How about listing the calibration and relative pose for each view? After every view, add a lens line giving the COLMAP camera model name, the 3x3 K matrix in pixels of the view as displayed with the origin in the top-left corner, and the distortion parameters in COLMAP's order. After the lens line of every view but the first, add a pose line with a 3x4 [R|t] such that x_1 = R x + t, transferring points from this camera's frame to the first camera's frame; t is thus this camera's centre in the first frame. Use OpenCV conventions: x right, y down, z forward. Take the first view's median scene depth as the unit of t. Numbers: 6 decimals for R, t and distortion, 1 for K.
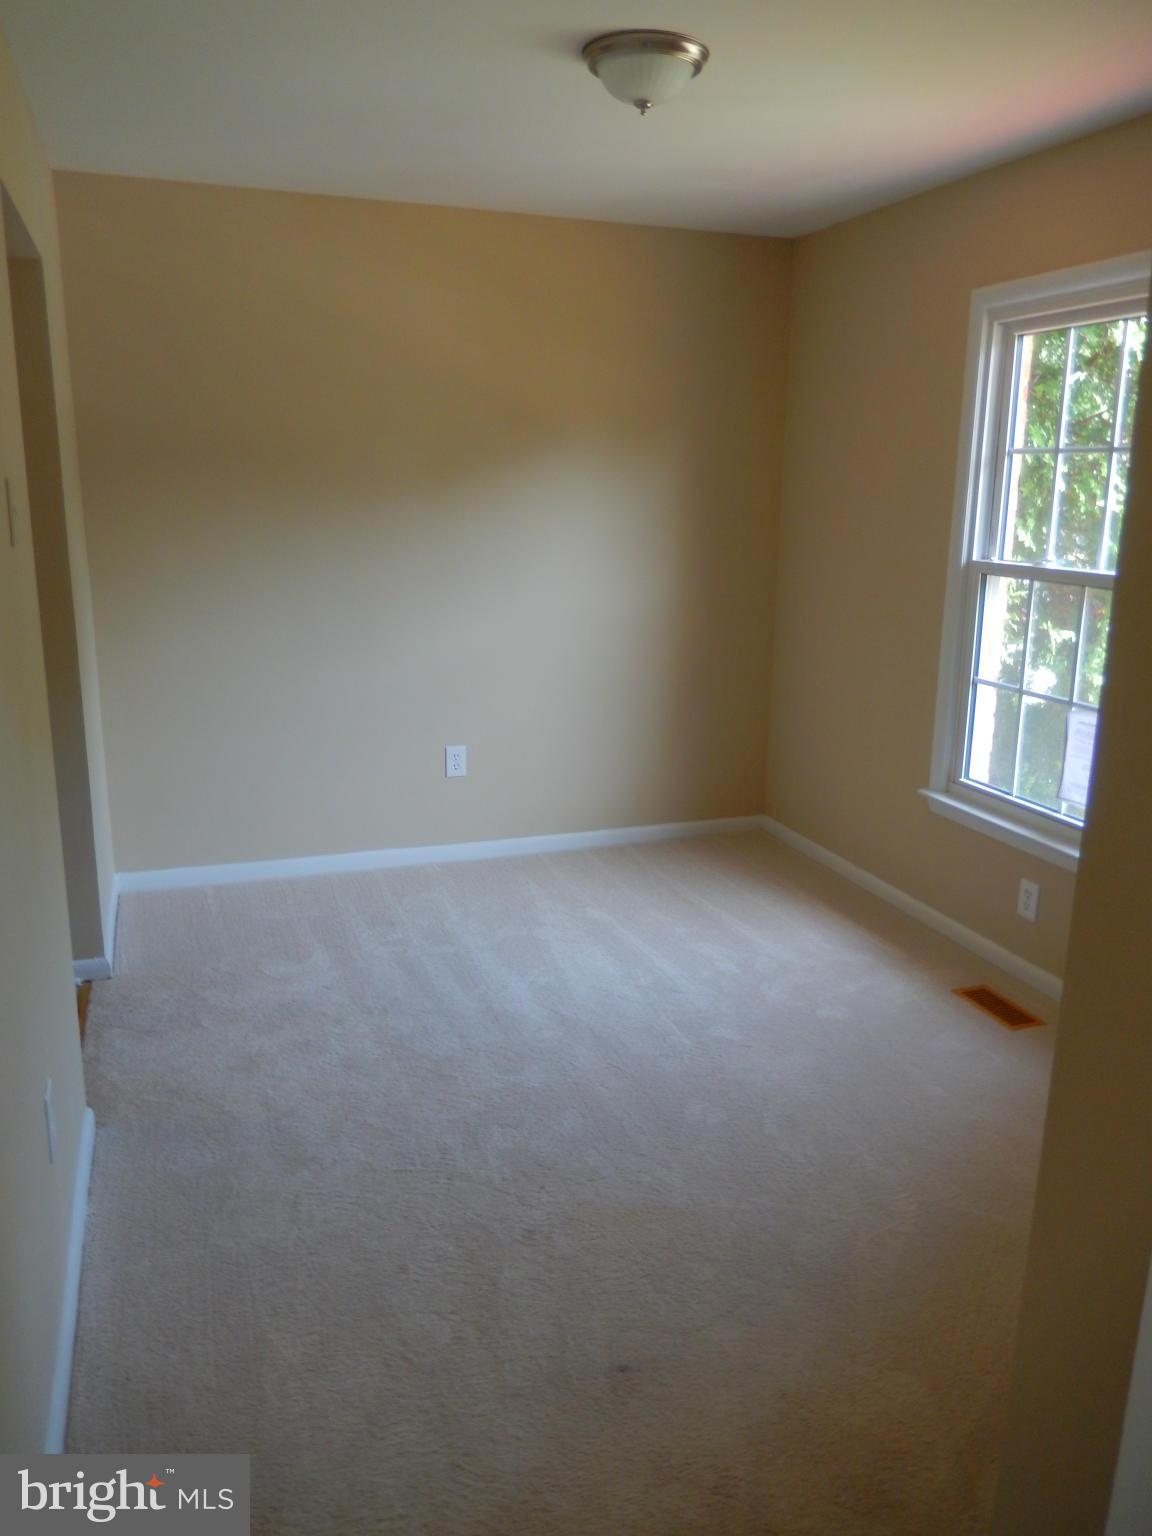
lens RADIAL K [[1218.5, 0, 576.0], [0, 1218.5, 768.0], [0, 0, 1]] dist [0.066267, 0.000870]
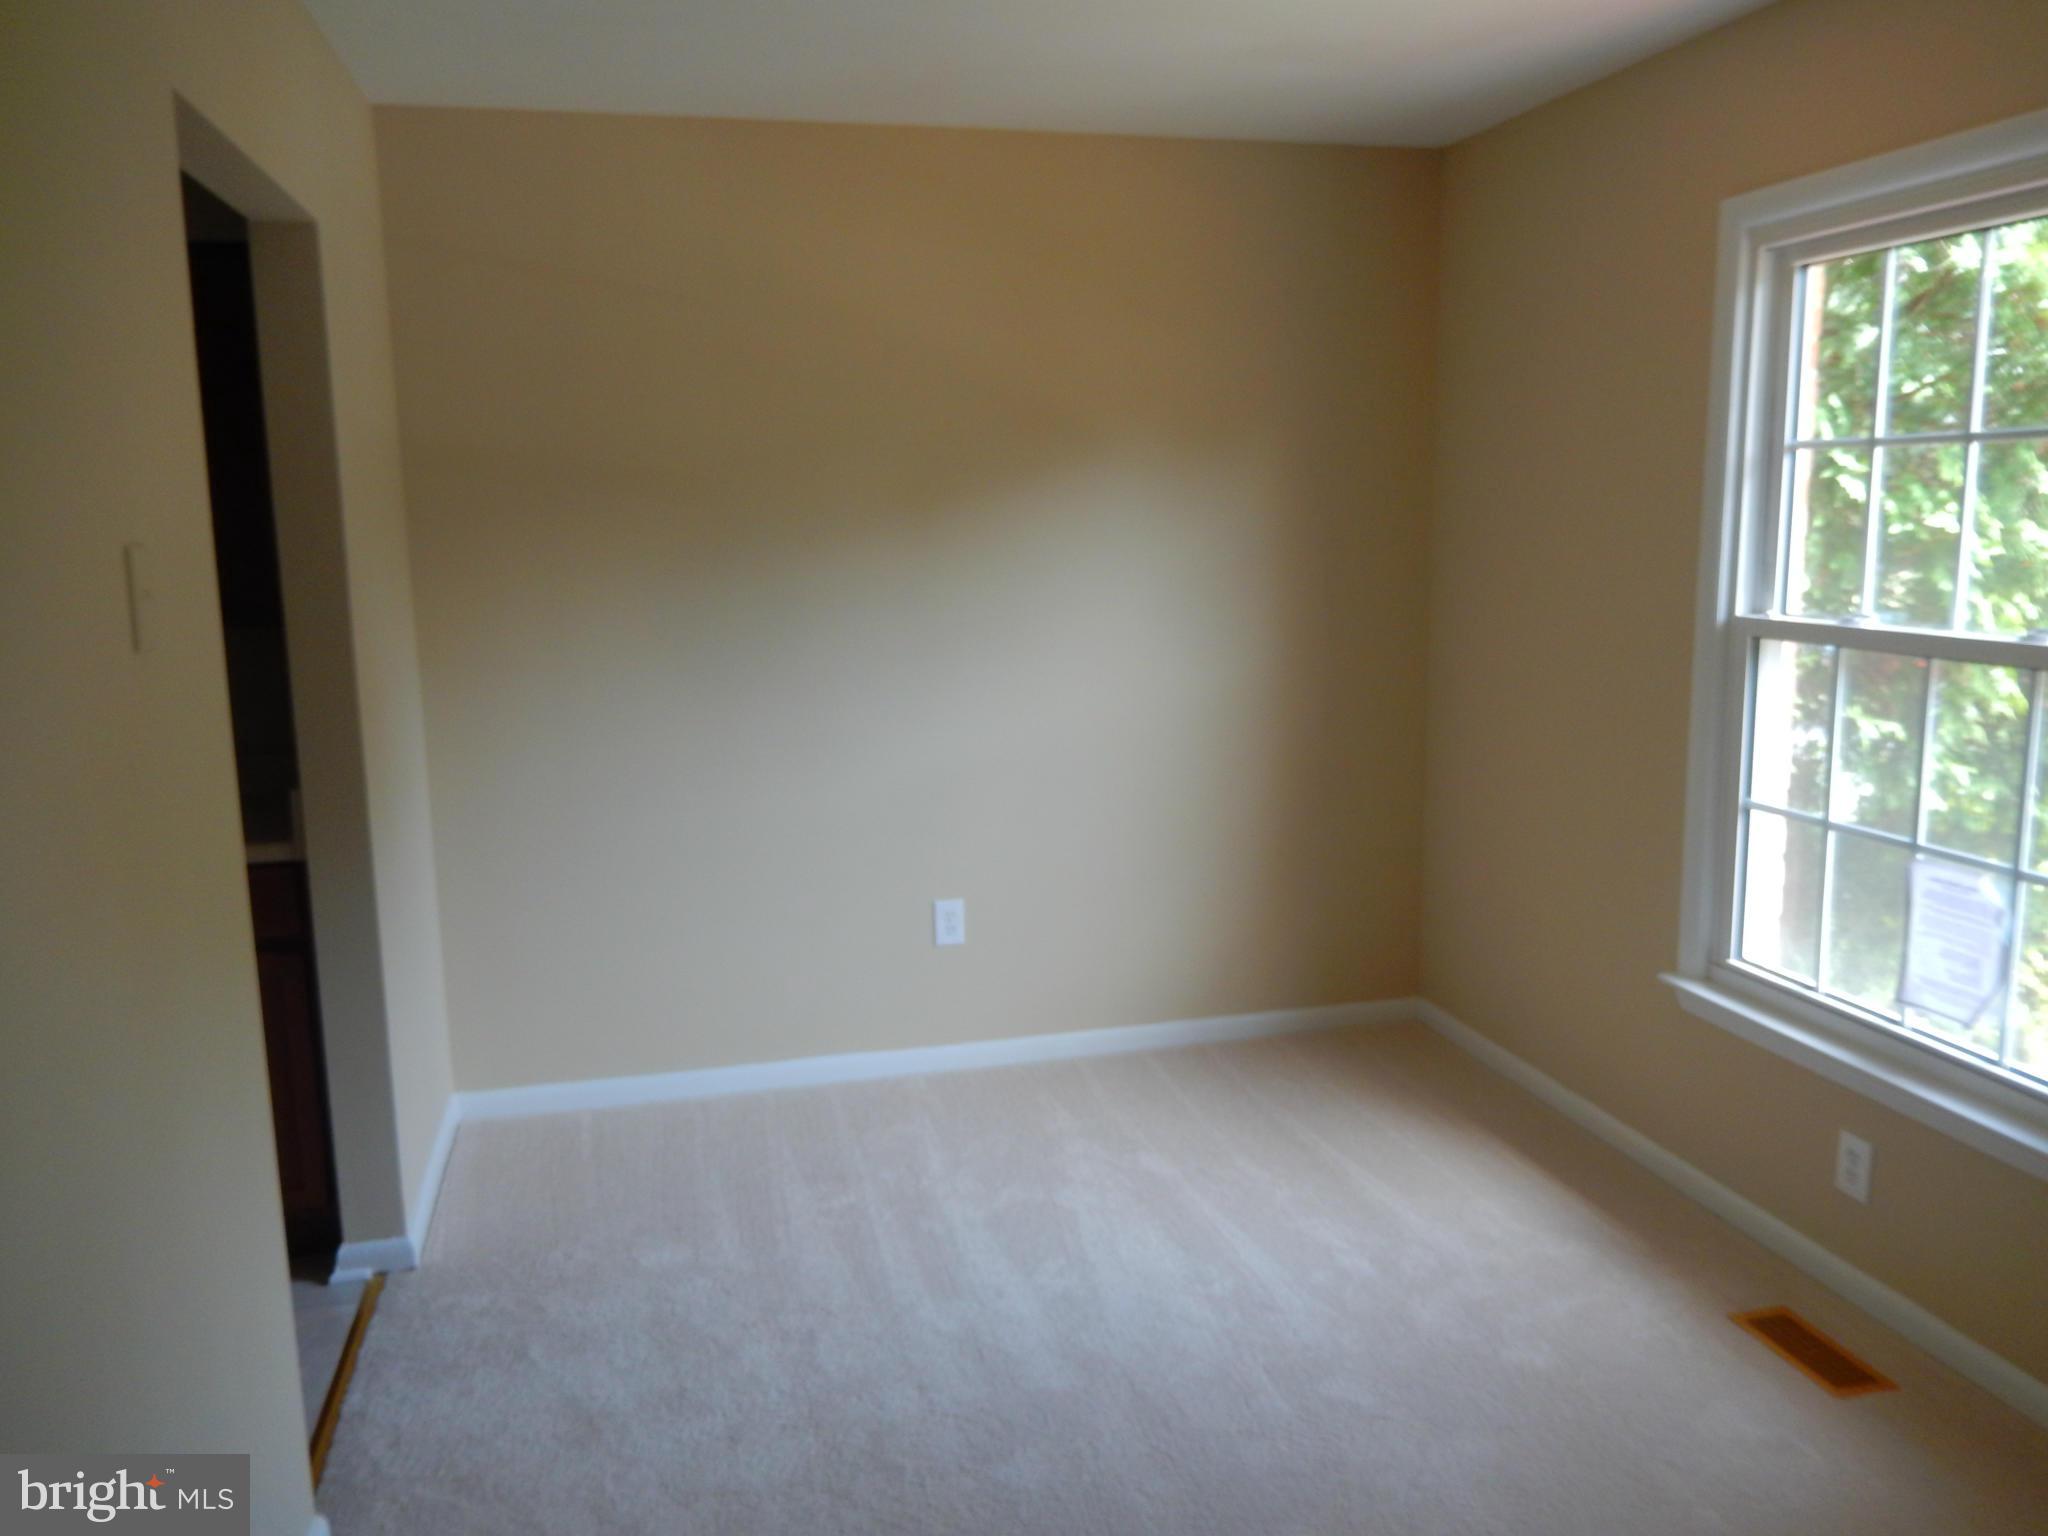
lens RADIAL K [[1624.6, 0, 1026.9], [0, 1624.6, 778.9], [0, 0, 1]] dist [0.066267, 0.000870]
pose [[0.995281, -0.012330, -0.096246, 0.039708], [0.006282, 0.998001, -0.062890, -0.034627], [0.096829, 0.061989, 0.993369, 0.128489]]
